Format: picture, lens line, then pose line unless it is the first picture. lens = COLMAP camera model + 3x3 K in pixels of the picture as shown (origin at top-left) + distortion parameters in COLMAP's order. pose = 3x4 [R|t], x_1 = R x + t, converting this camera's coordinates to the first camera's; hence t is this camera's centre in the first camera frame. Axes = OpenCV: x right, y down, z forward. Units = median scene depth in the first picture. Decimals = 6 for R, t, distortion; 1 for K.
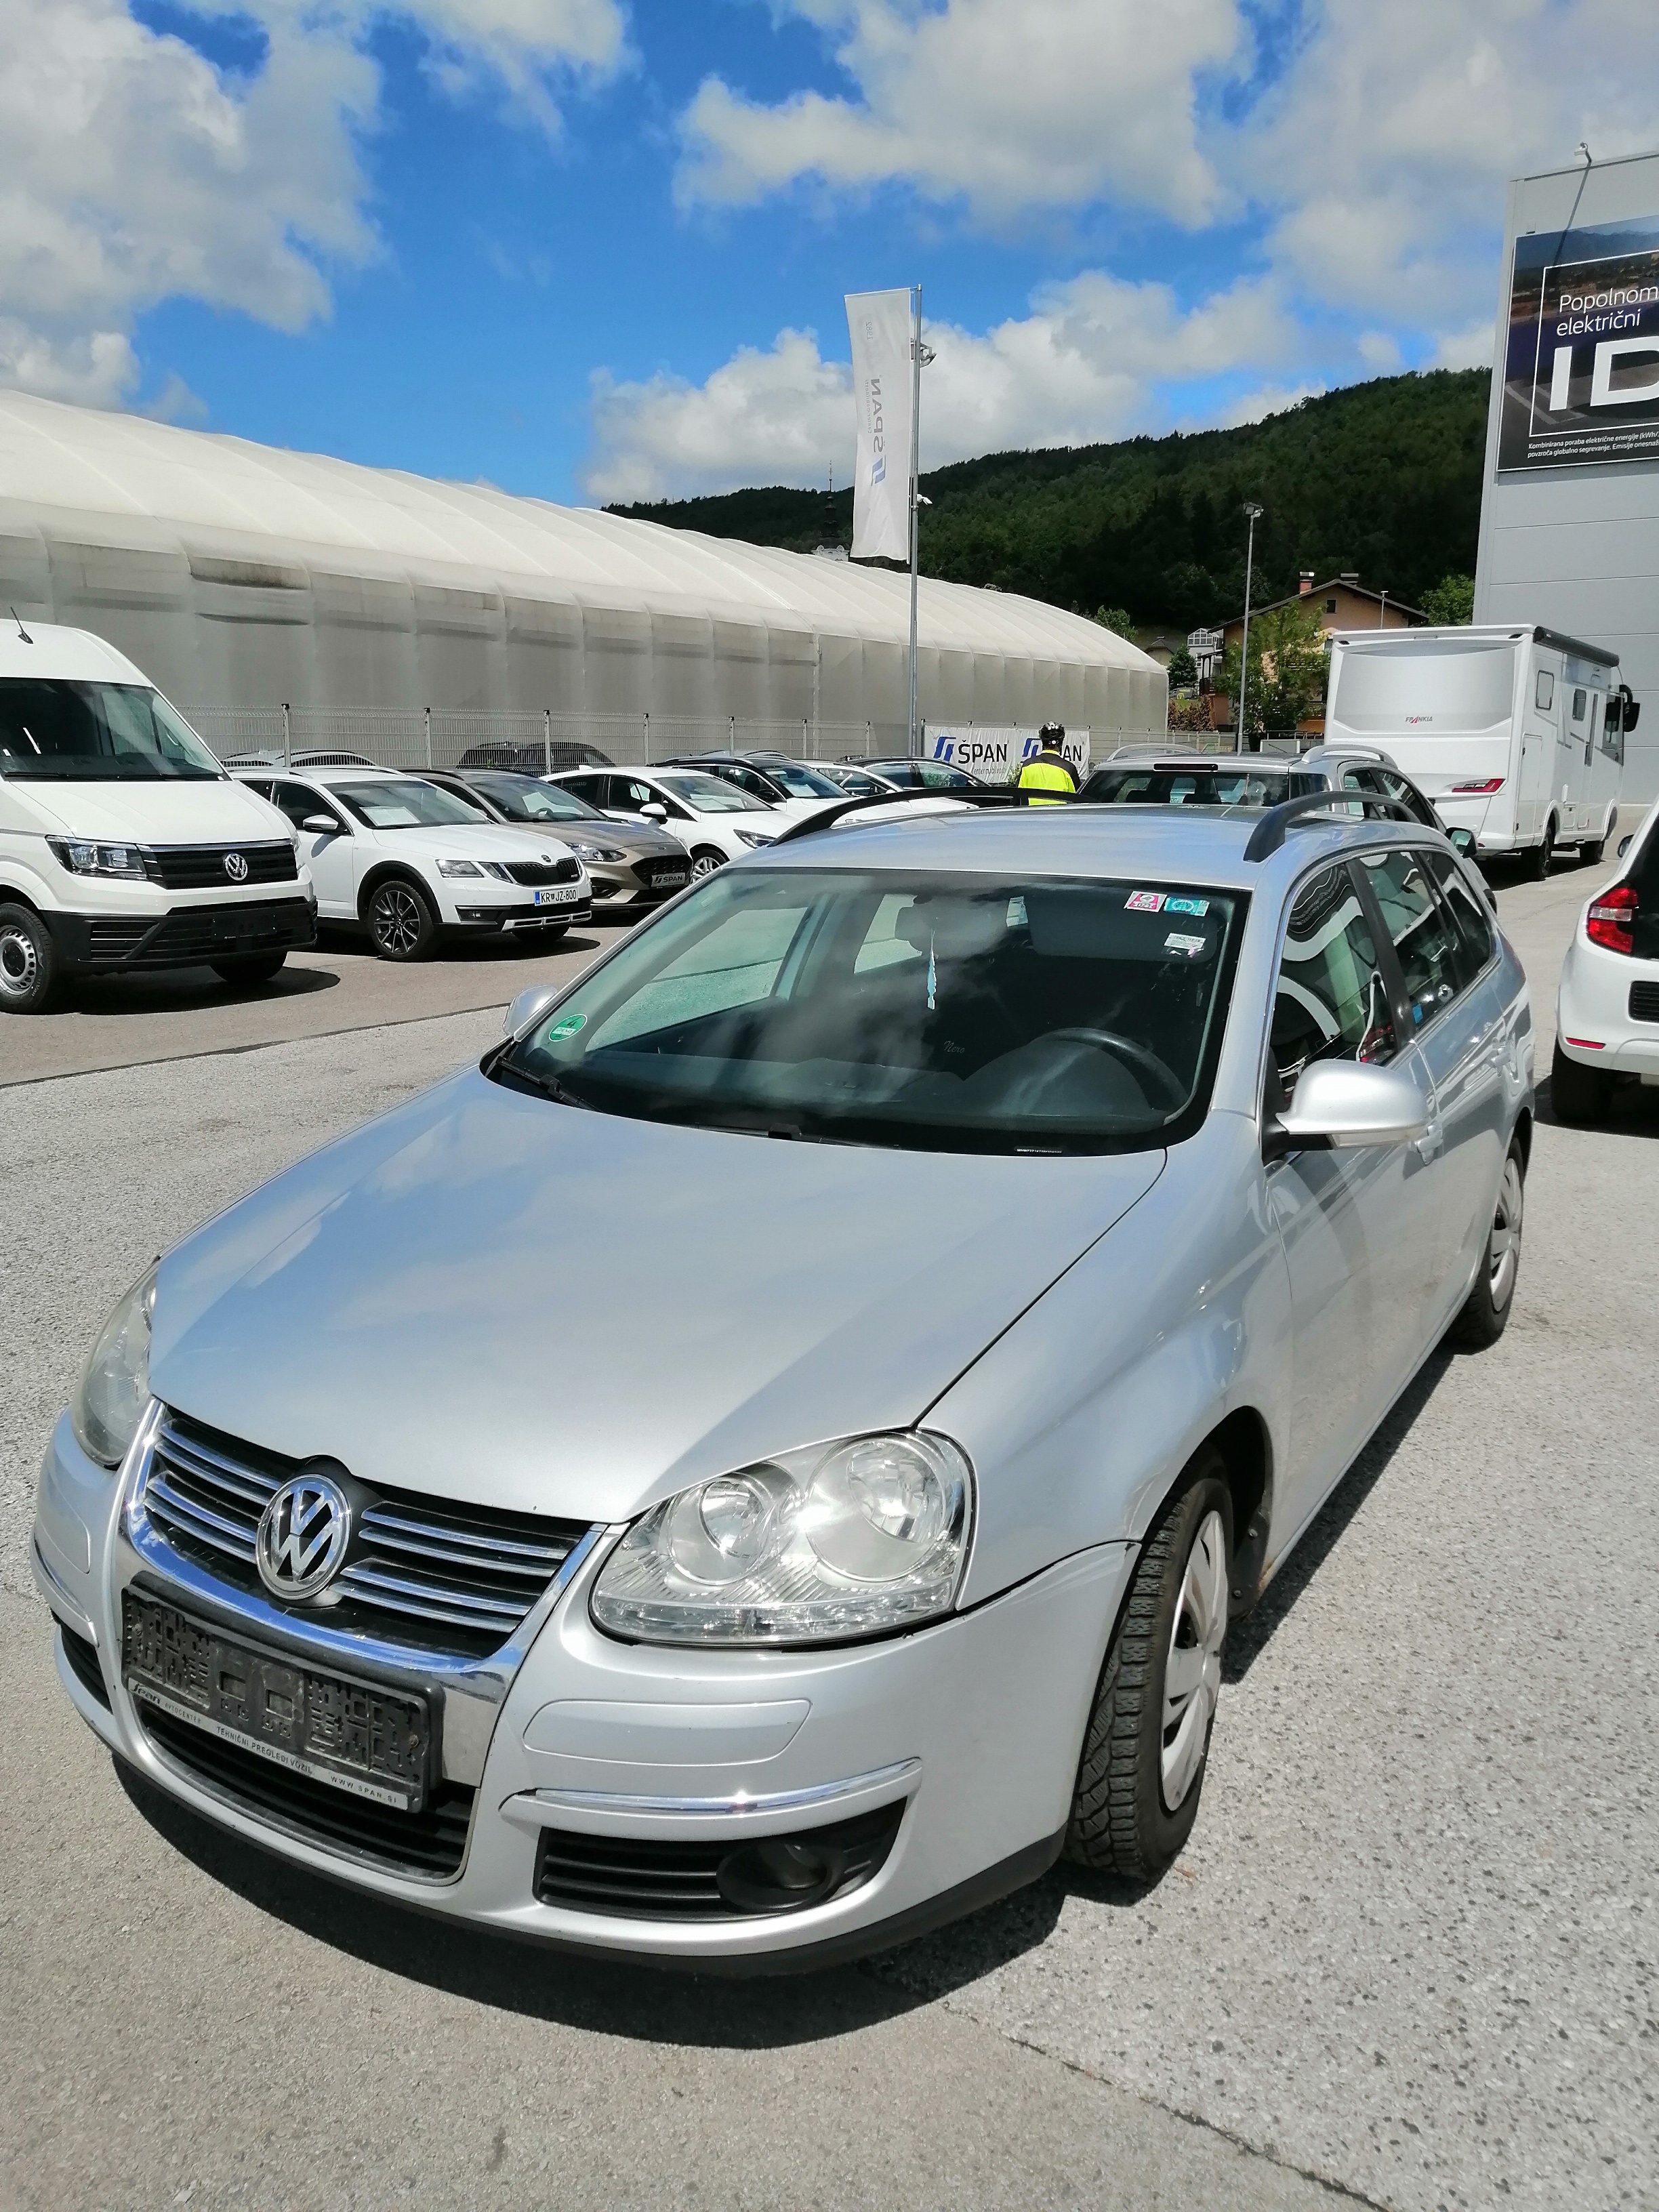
lens RADIAL K [[1693.2, 0, 827.1], [0, 1693.2, 1106.6], [0, 0, 1]] dist [-0.007512, 0.004408]
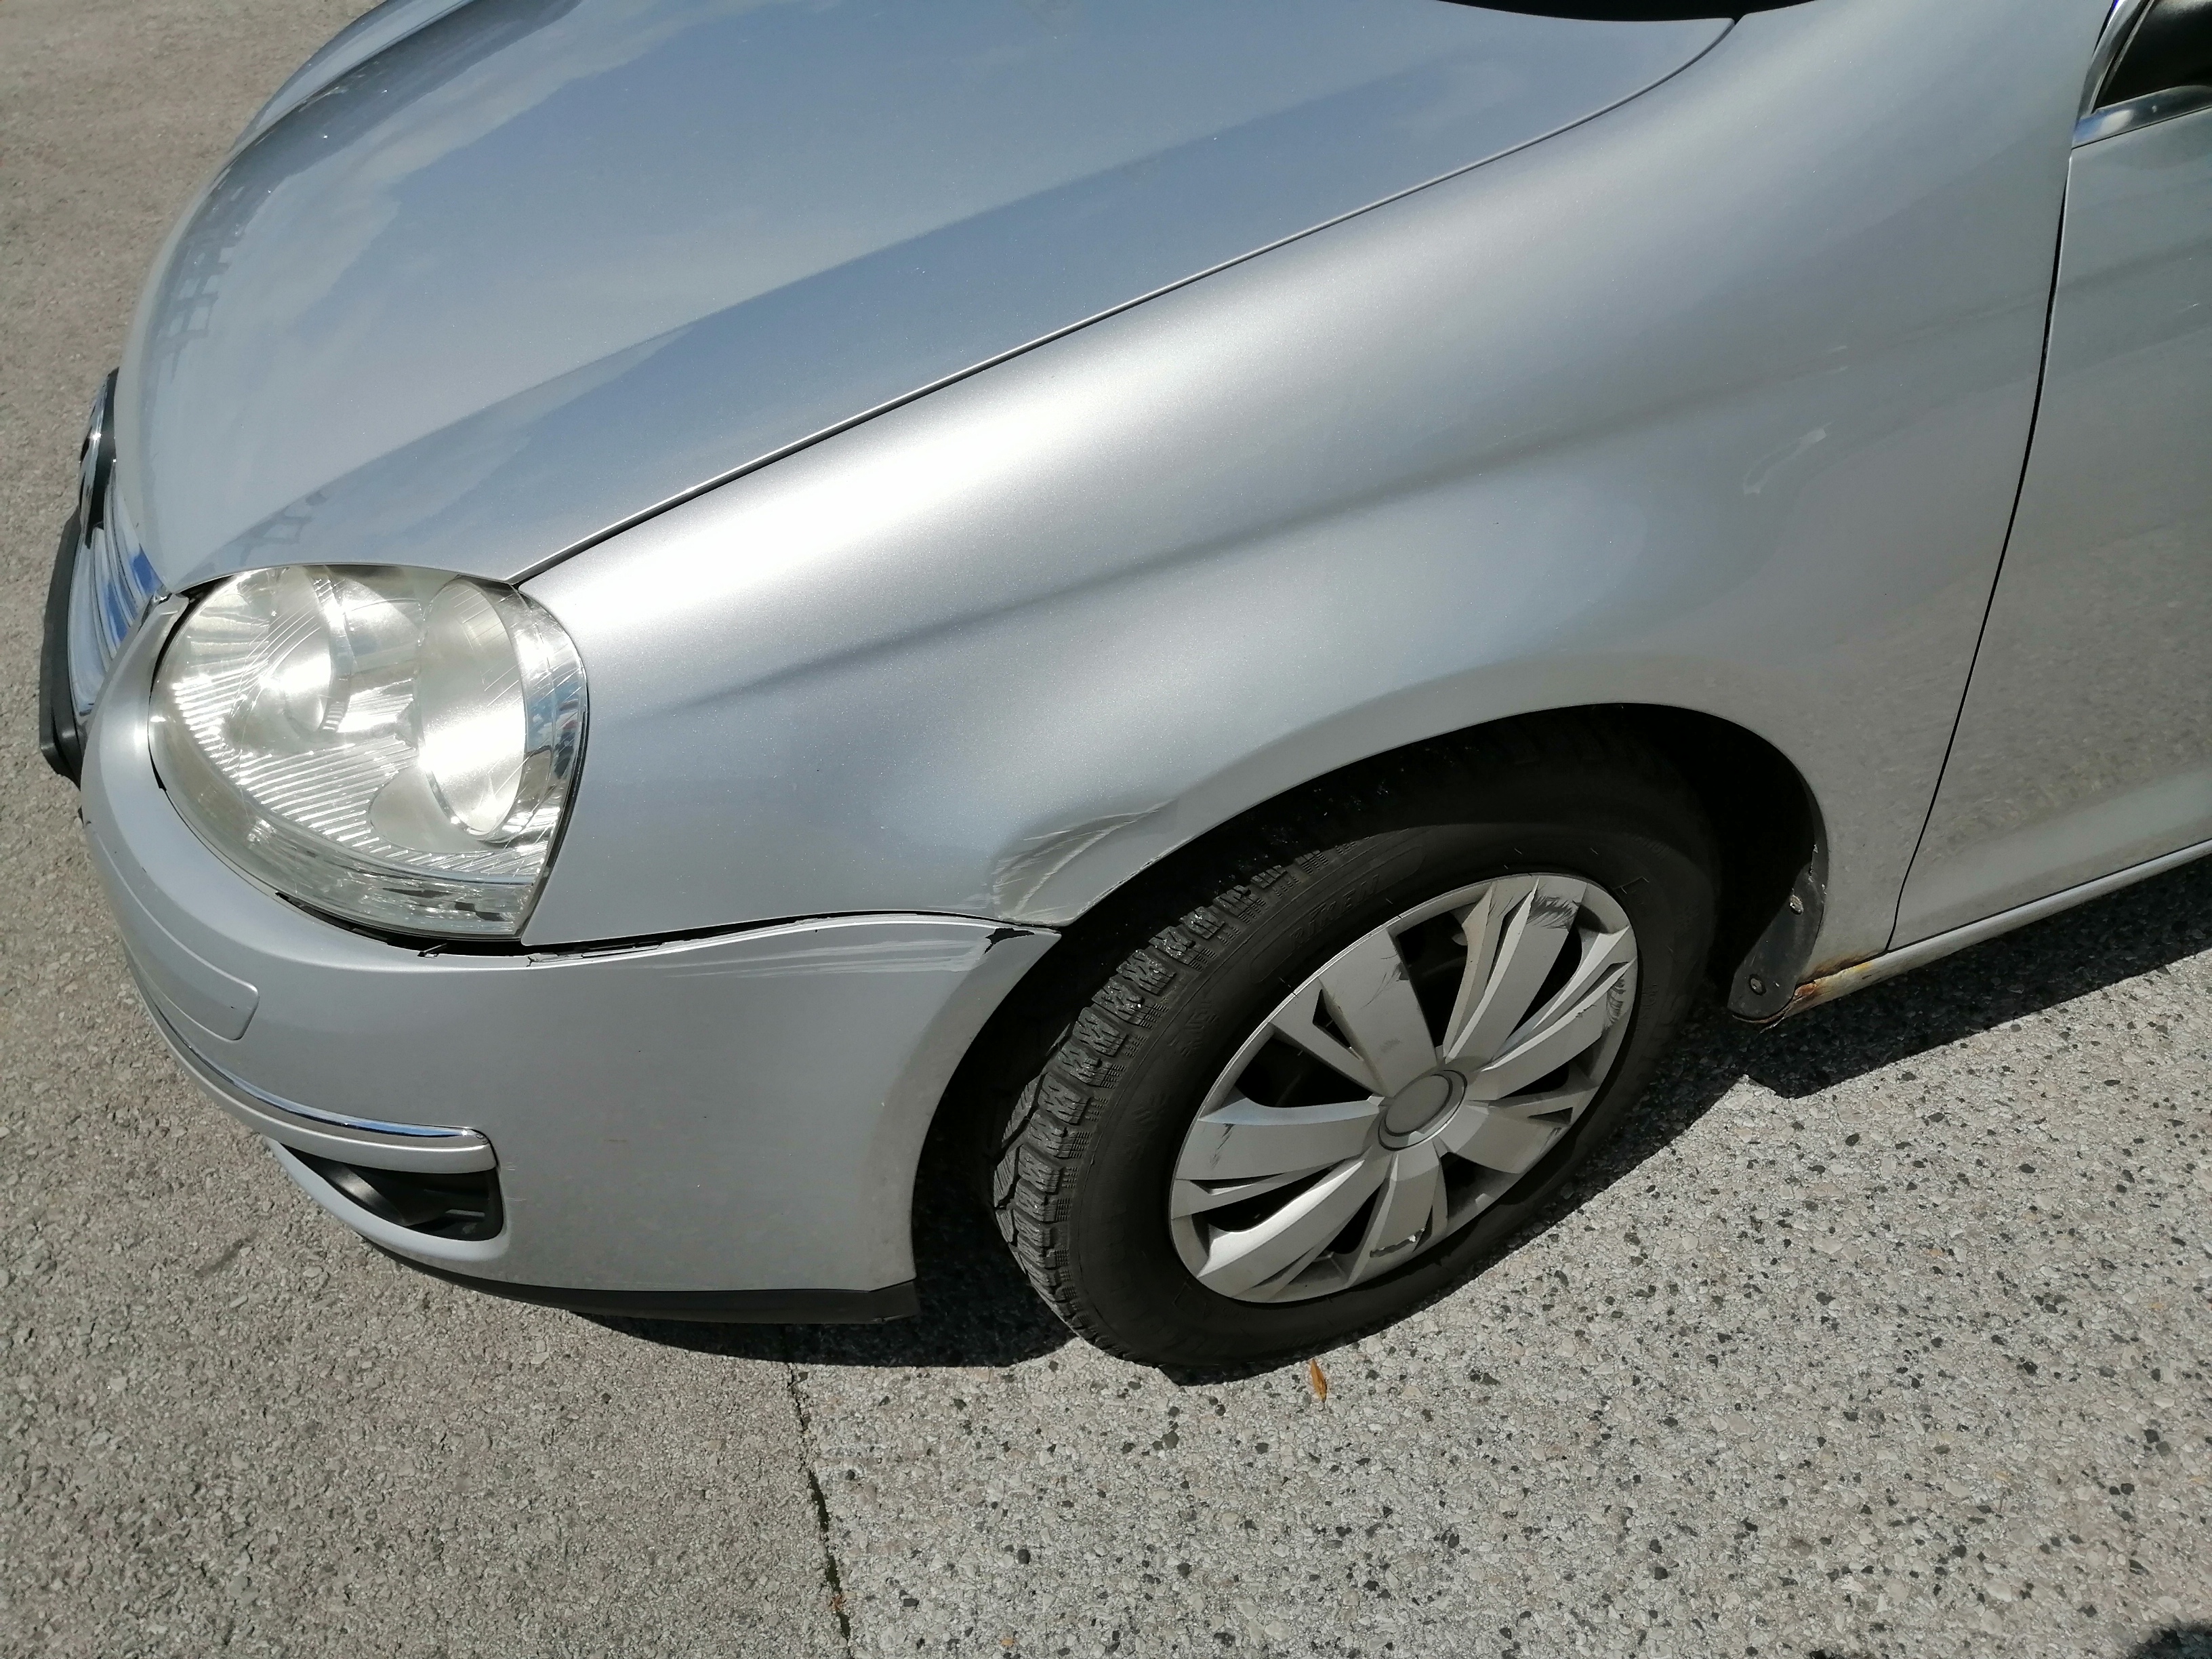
lens RADIAL K [[1693.2, 0, 1107.4], [0, 1693.2, 833.4], [0, 0, 1]] dist [-0.007512, 0.004408]
pose [[0.775447, 0.365325, -0.514994, 0.401162], [-0.047278, 0.846928, 0.529602, -0.014823], [0.629640, -0.386331, 0.674020, 0.653419]]
